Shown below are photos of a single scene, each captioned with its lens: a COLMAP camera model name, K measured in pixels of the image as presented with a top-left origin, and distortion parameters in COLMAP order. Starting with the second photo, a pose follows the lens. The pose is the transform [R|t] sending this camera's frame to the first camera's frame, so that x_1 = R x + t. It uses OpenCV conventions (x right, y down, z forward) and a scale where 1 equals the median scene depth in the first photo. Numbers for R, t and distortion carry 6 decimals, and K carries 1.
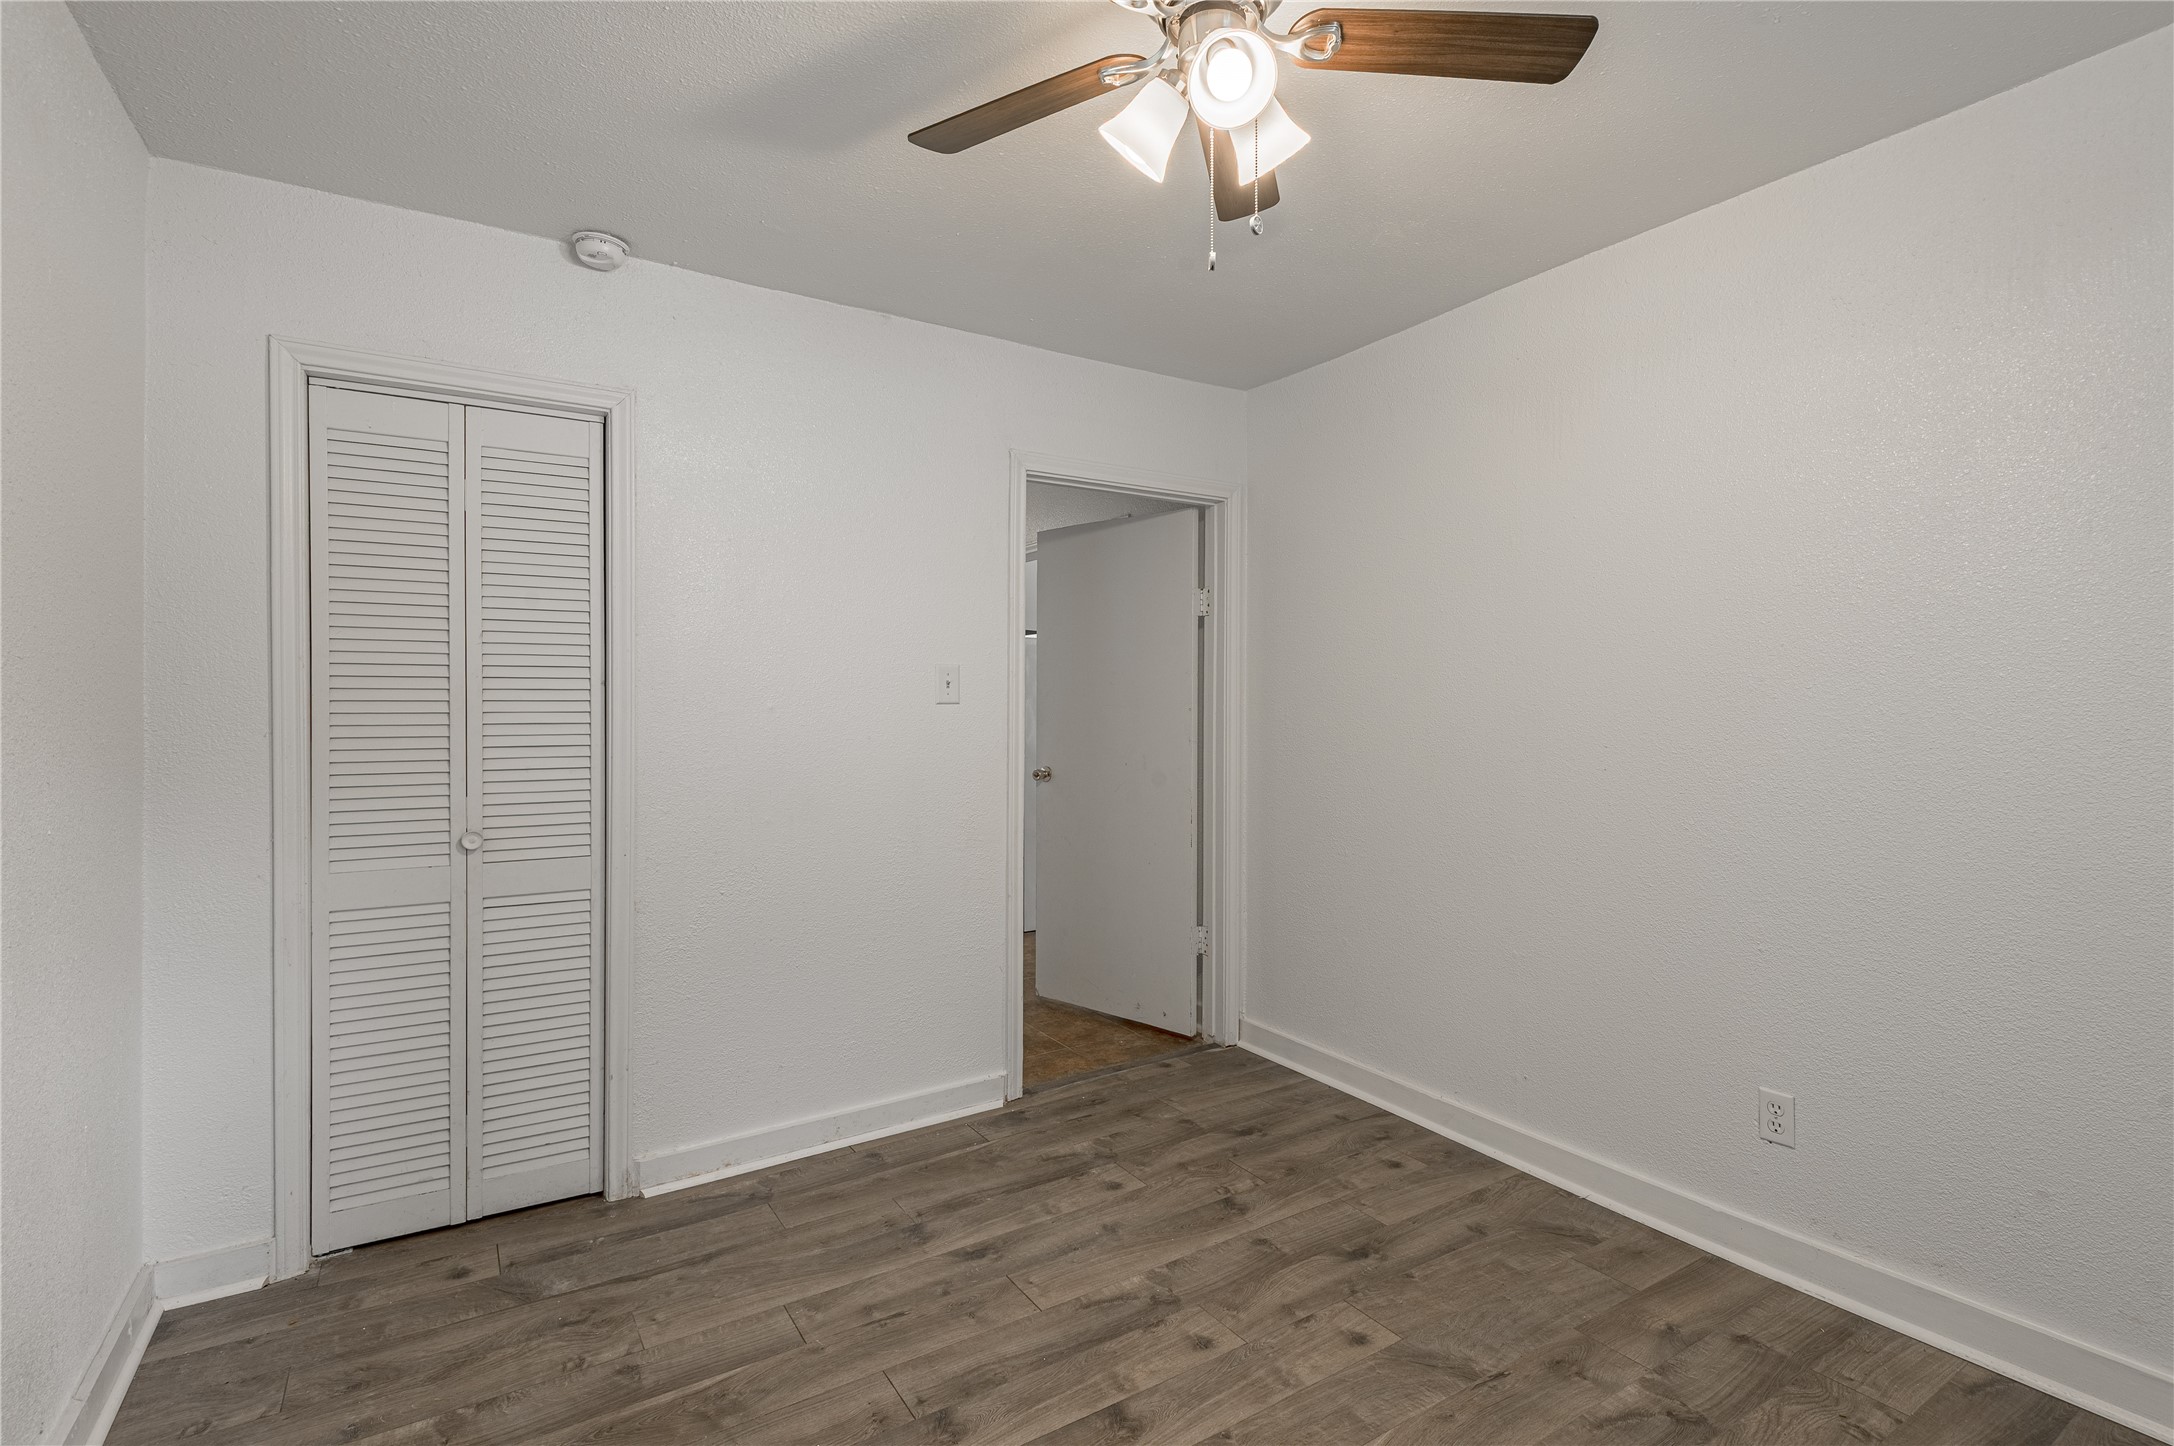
lens RADIAL K [[1018.0, 0, 1102.1], [0, 1018.0, 708.0], [0, 0, 1]] dist [0.034473, -0.019088]
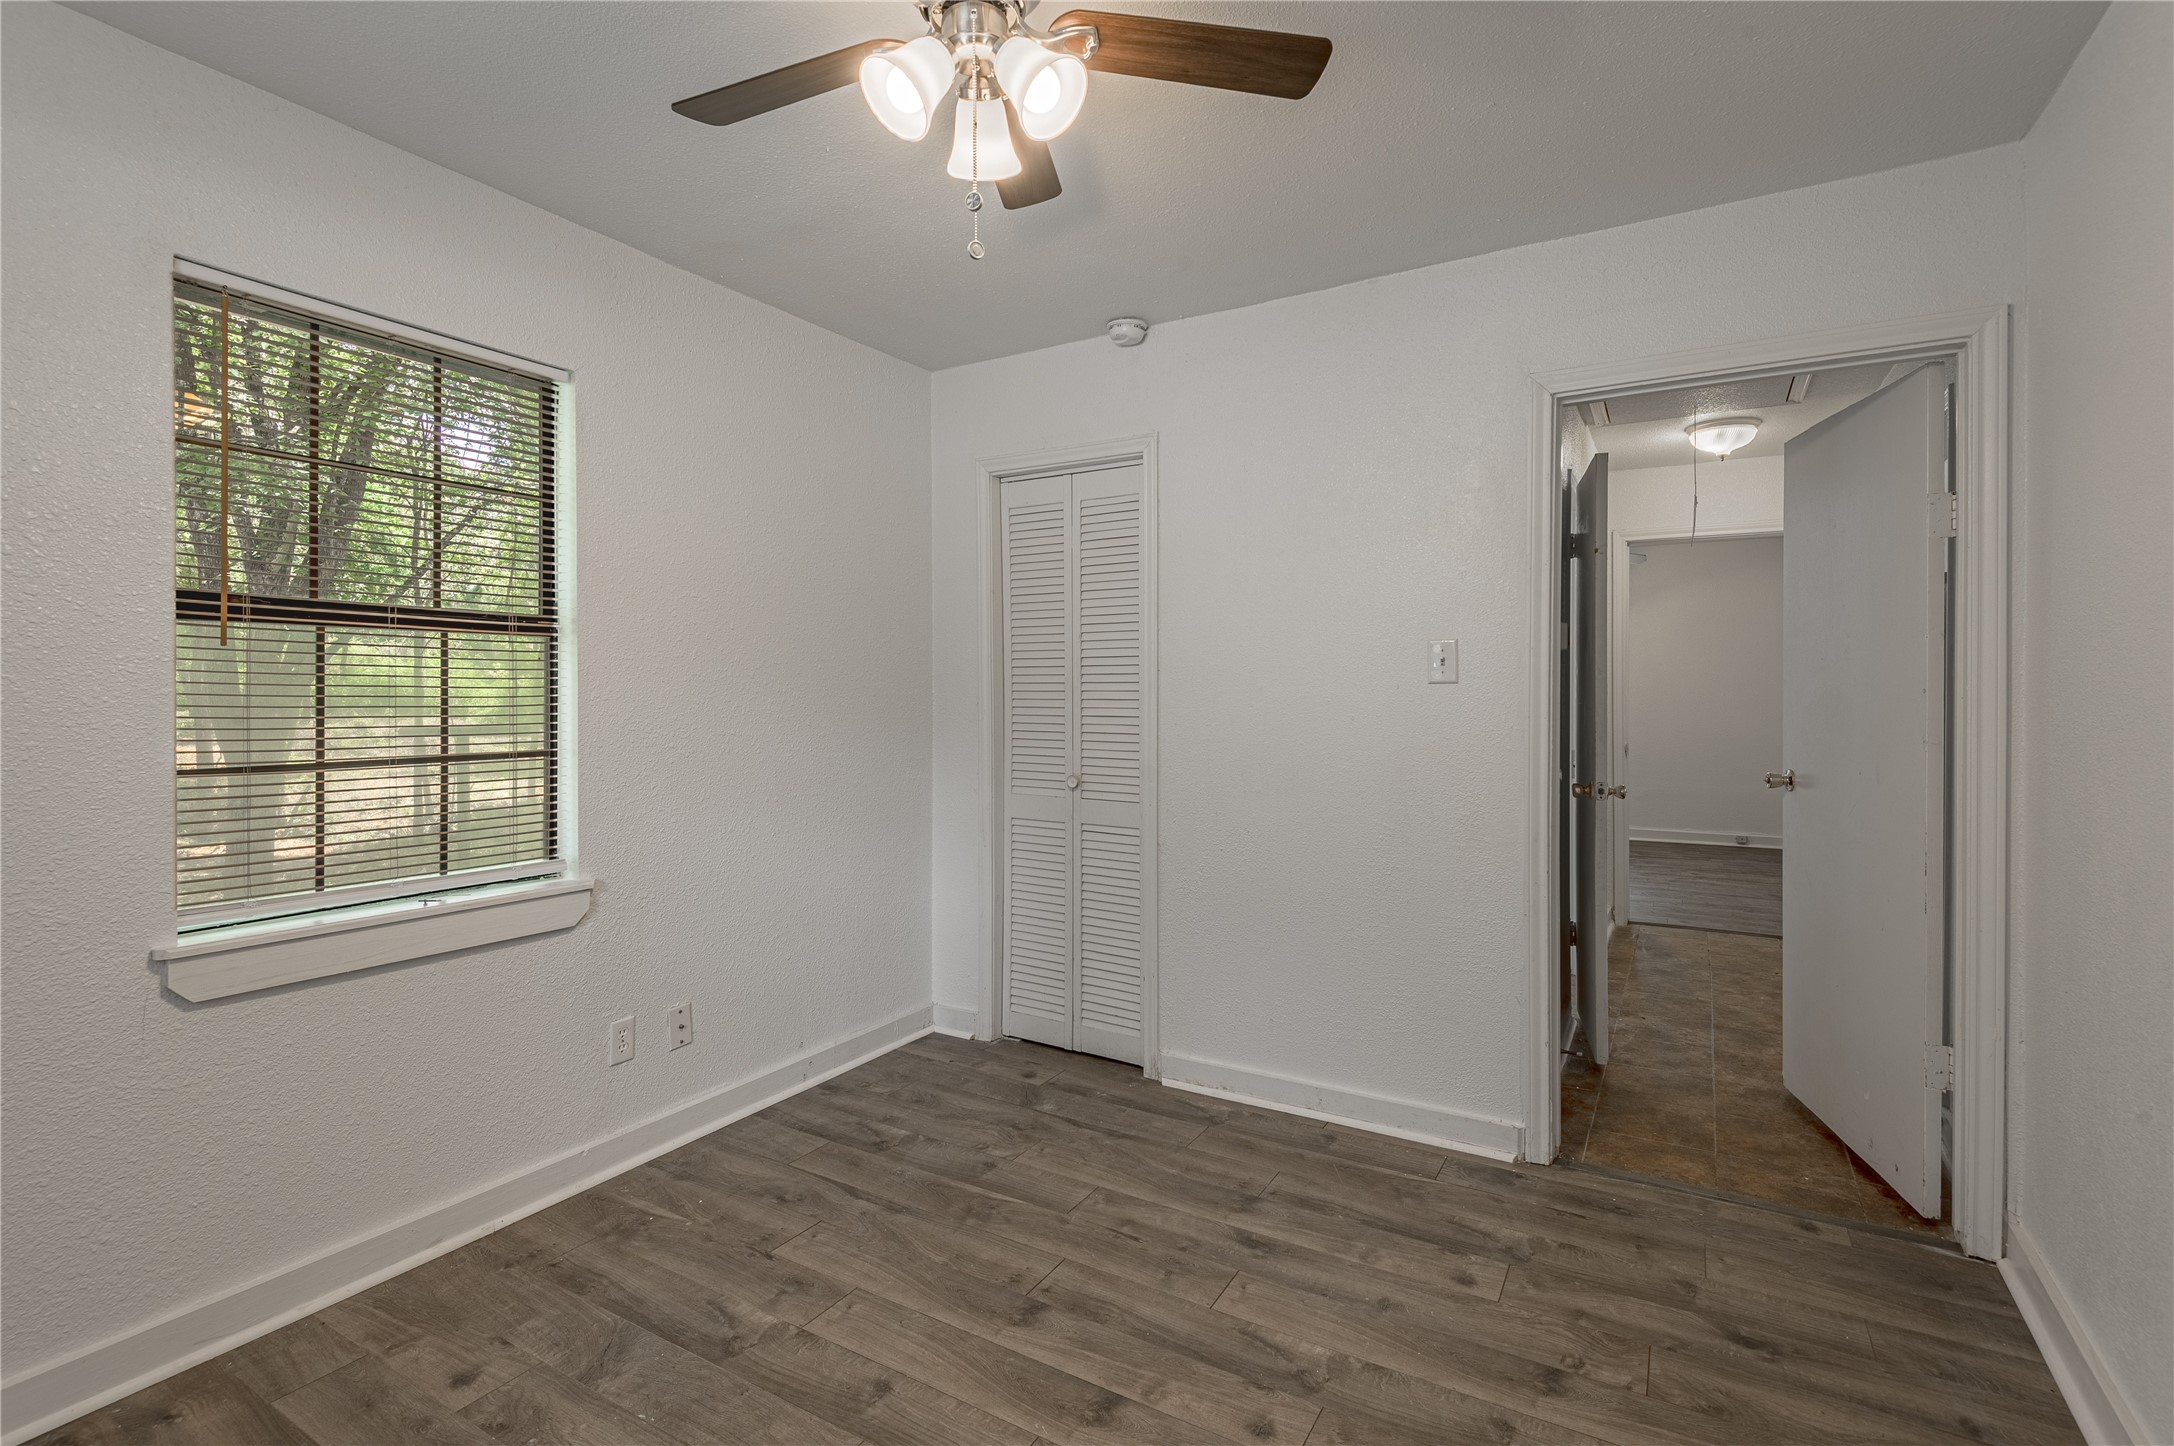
lens RADIAL K [[1018.0, 0, 1078.8], [0, 1018.0, 701.4], [0, 0, 1]] dist [0.034473, -0.019088]
pose [[0.439920, 0.013975, -0.897928, 0.642216], [-0.003216, 0.999897, 0.013987, -0.001360], [0.898031, -0.003266, 0.439920, 0.393453]]
